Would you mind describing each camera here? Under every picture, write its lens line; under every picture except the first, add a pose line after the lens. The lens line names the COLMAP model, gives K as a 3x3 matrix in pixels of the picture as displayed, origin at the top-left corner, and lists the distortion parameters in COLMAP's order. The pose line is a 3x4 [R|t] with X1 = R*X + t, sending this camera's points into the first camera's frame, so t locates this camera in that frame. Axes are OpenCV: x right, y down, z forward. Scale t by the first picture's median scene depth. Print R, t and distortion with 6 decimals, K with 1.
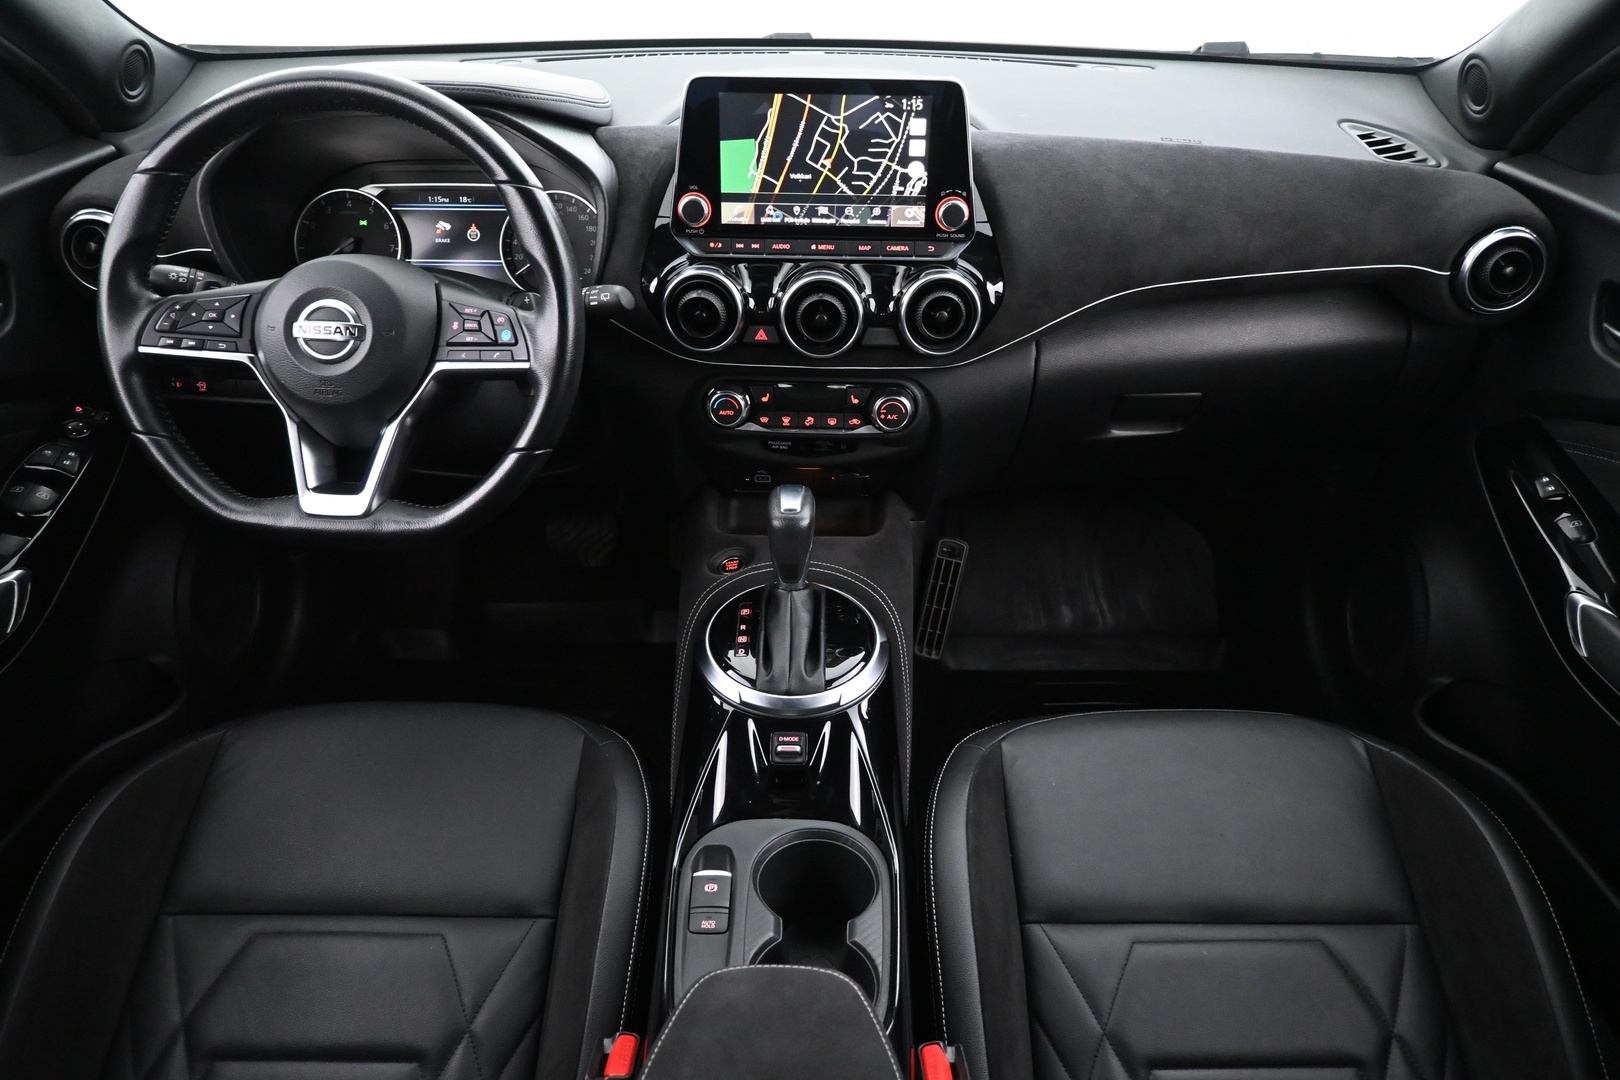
lens RADIAL K [[1091.7, 0, 808.1], [0, 1091.7, 536.9], [0, 0, 1]] dist [-0.005339, -0.000325]
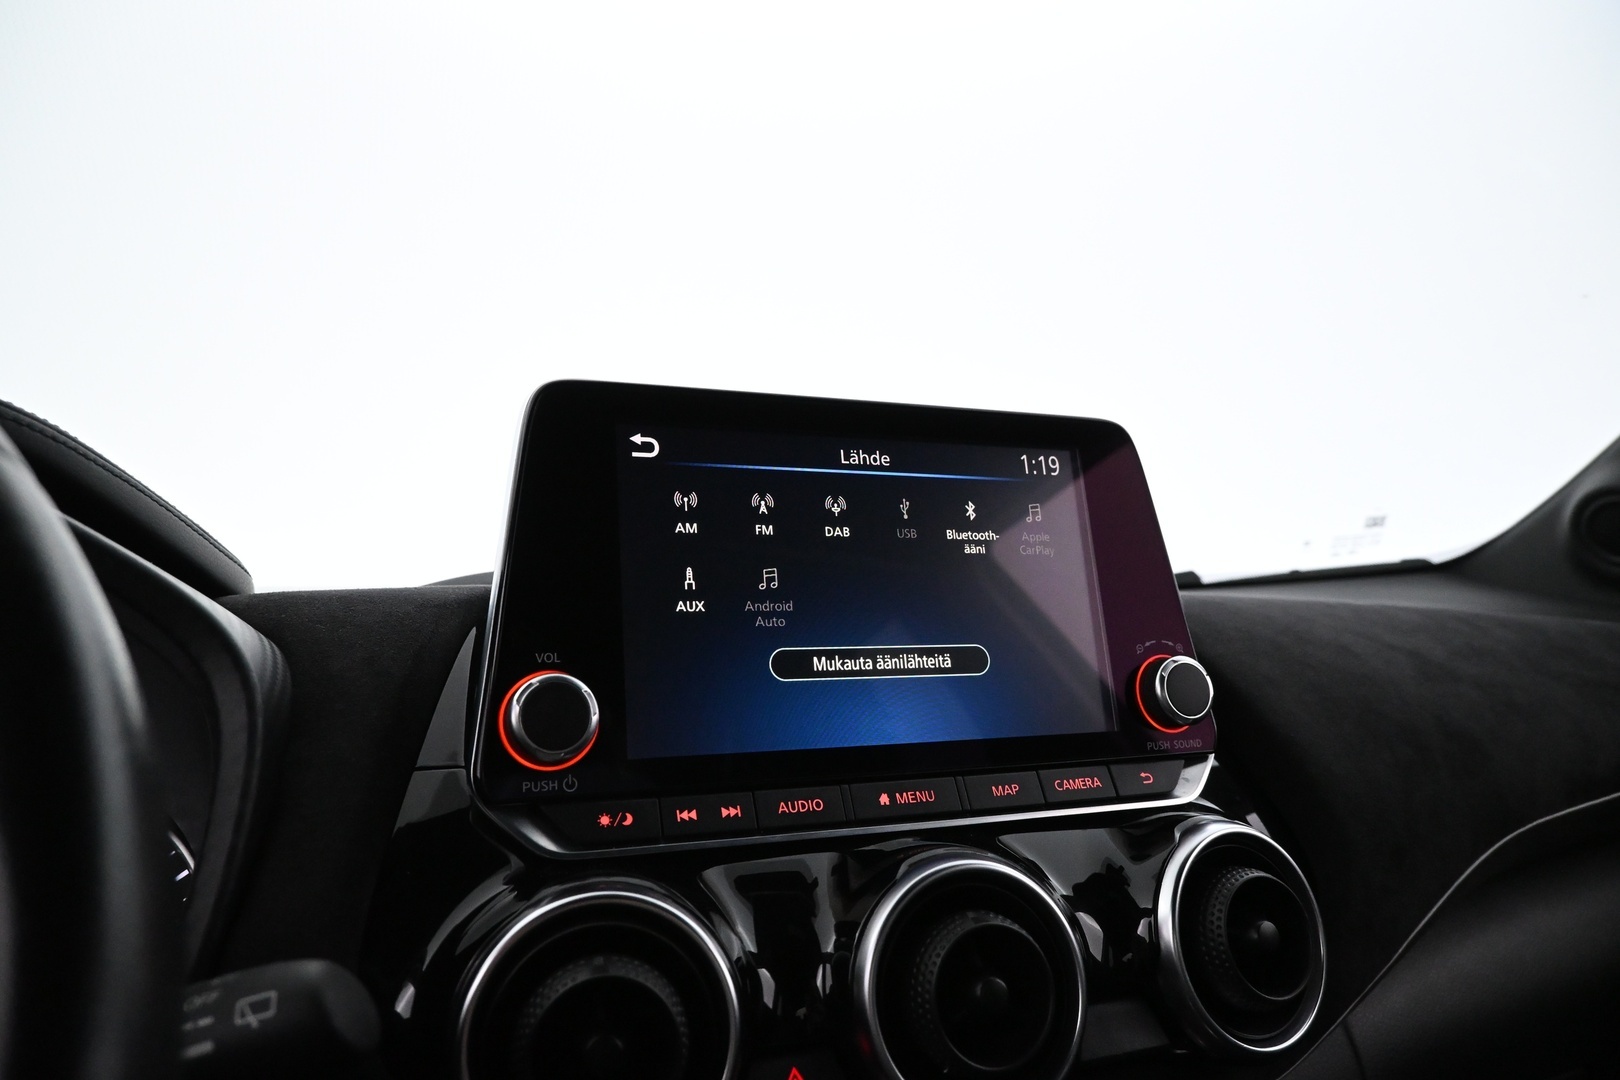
lens RADIAL K [[1091.7, 0, 808.8], [0, 1091.7, 534.3], [0, 0, 1]] dist [-0.005339, -0.000325]
pose [[0.922942, 0.007382, 0.384869, -0.160892], [0.242438, 0.765463, -0.596063, -0.125175], [-0.299003, 0.643438, 0.704688, 0.706474]]
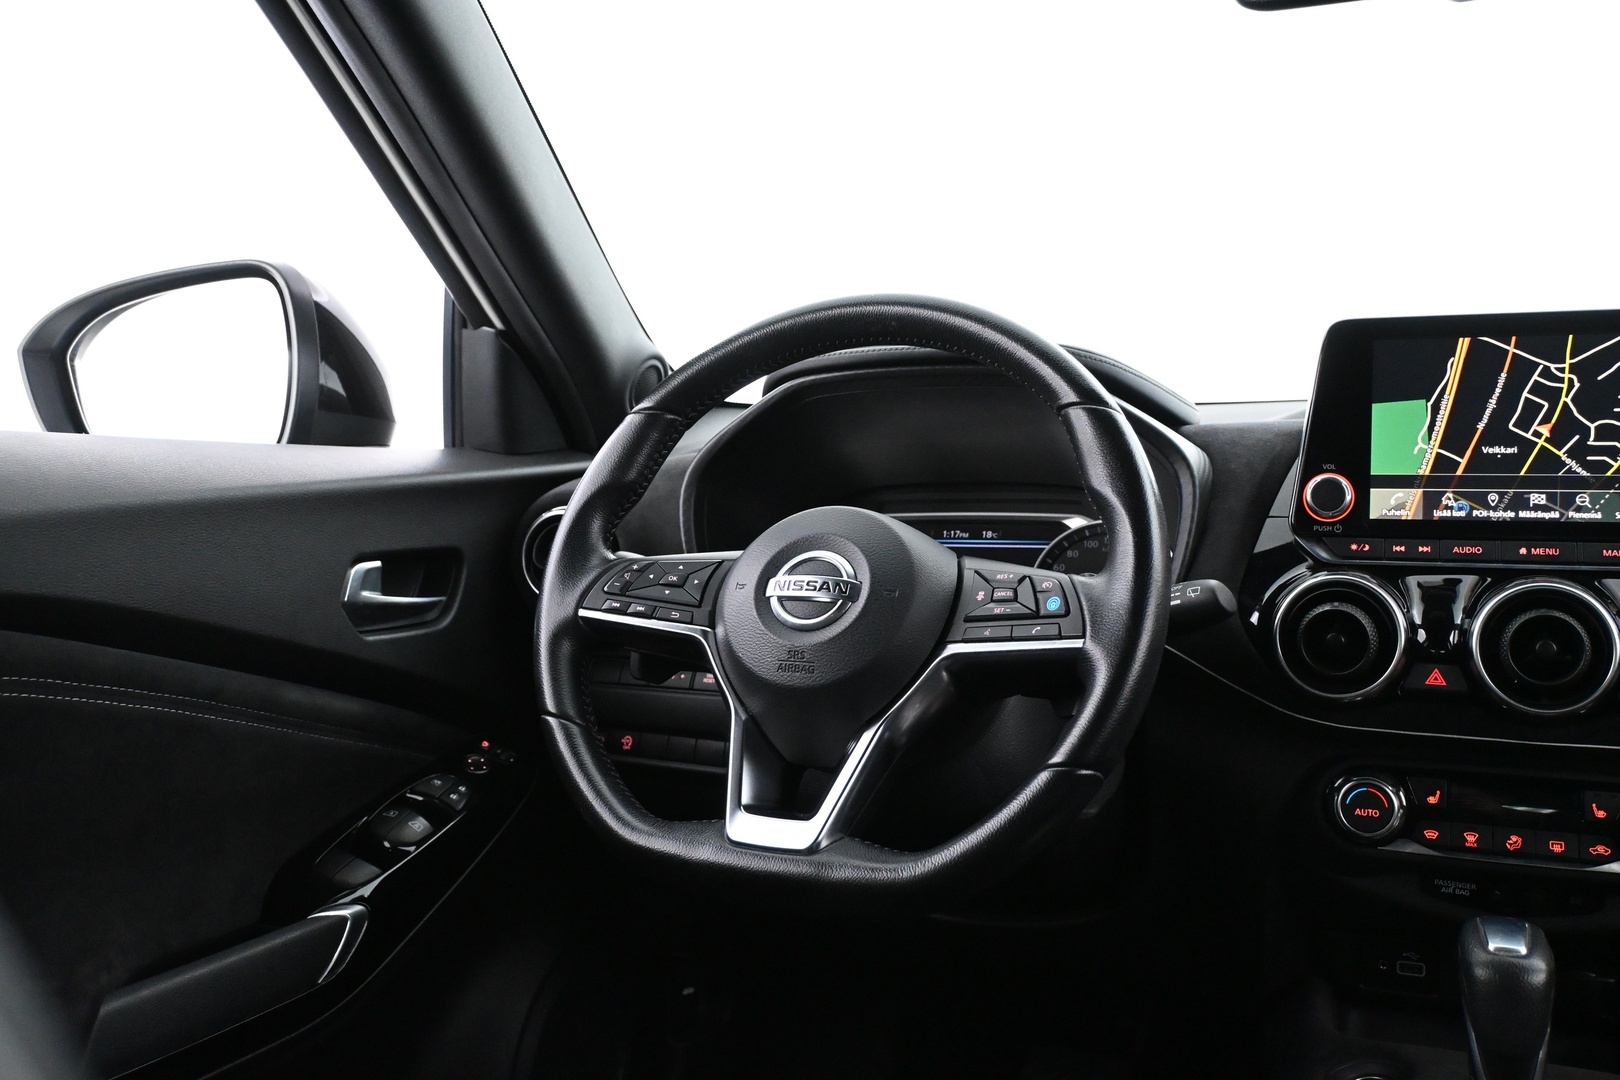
lens RADIAL K [[1365.9, 0, 804.4], [0, 1365.9, 530.1], [0, 0, 1]] dist [-0.017455, 0.009593]
pose [[0.928662, 0.003862, -0.370908, -0.092815], [-0.183424, 0.873912, -0.450148, 0.165581], [0.322402, 0.486069, 0.812277, 0.207791]]
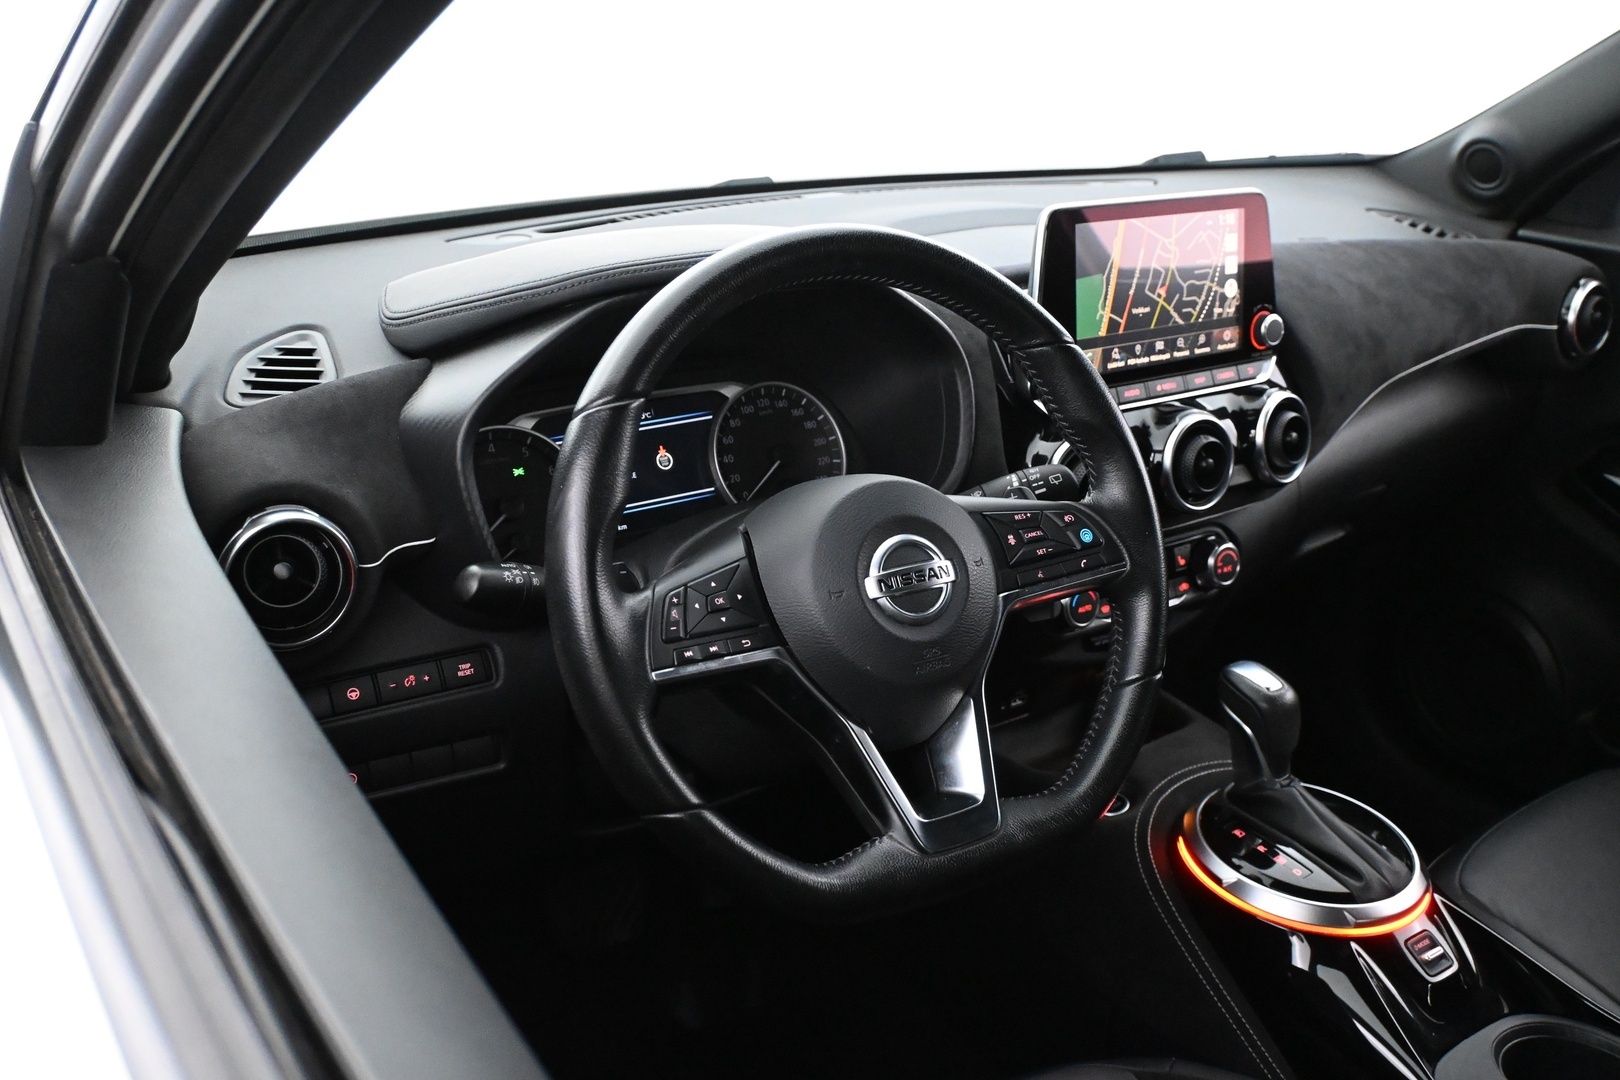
lens RADIAL K [[1475.8, 0, 813.2], [0, 1475.8, 526.6], [0, 0, 1]] dist [-0.015052, 0.000000]
pose [[0.815415, -0.196317, 0.544572, -0.871887], [0.306957, 0.944225, -0.119232, -0.111922], [-0.490791, 0.264384, 0.830196, 0.213993]]
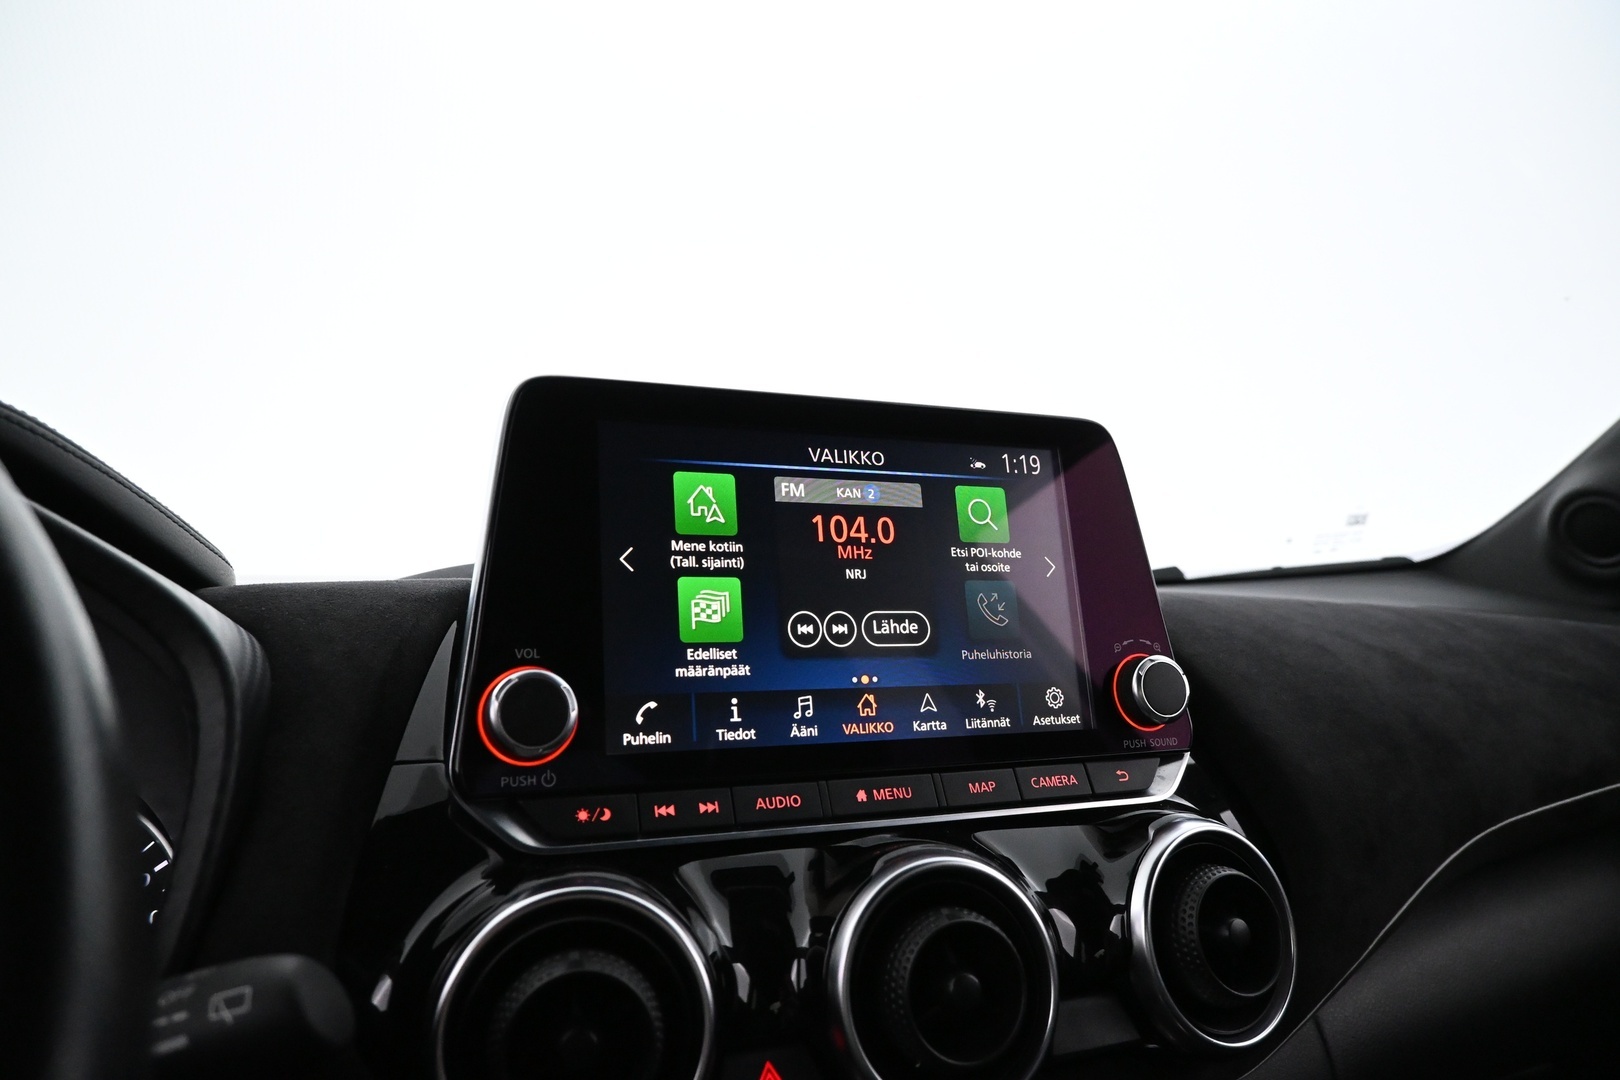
lens RADIAL K [[1091.7, 0, 809.3], [0, 1091.7, 534.0], [0, 0, 1]] dist [-0.005339, -0.000325]
pose [[0.918894, 0.012131, 0.394317, -0.158767], [0.241165, 0.773742, -0.585801, -0.125792], [-0.312206, 0.633384, 0.708062, 0.702190]]
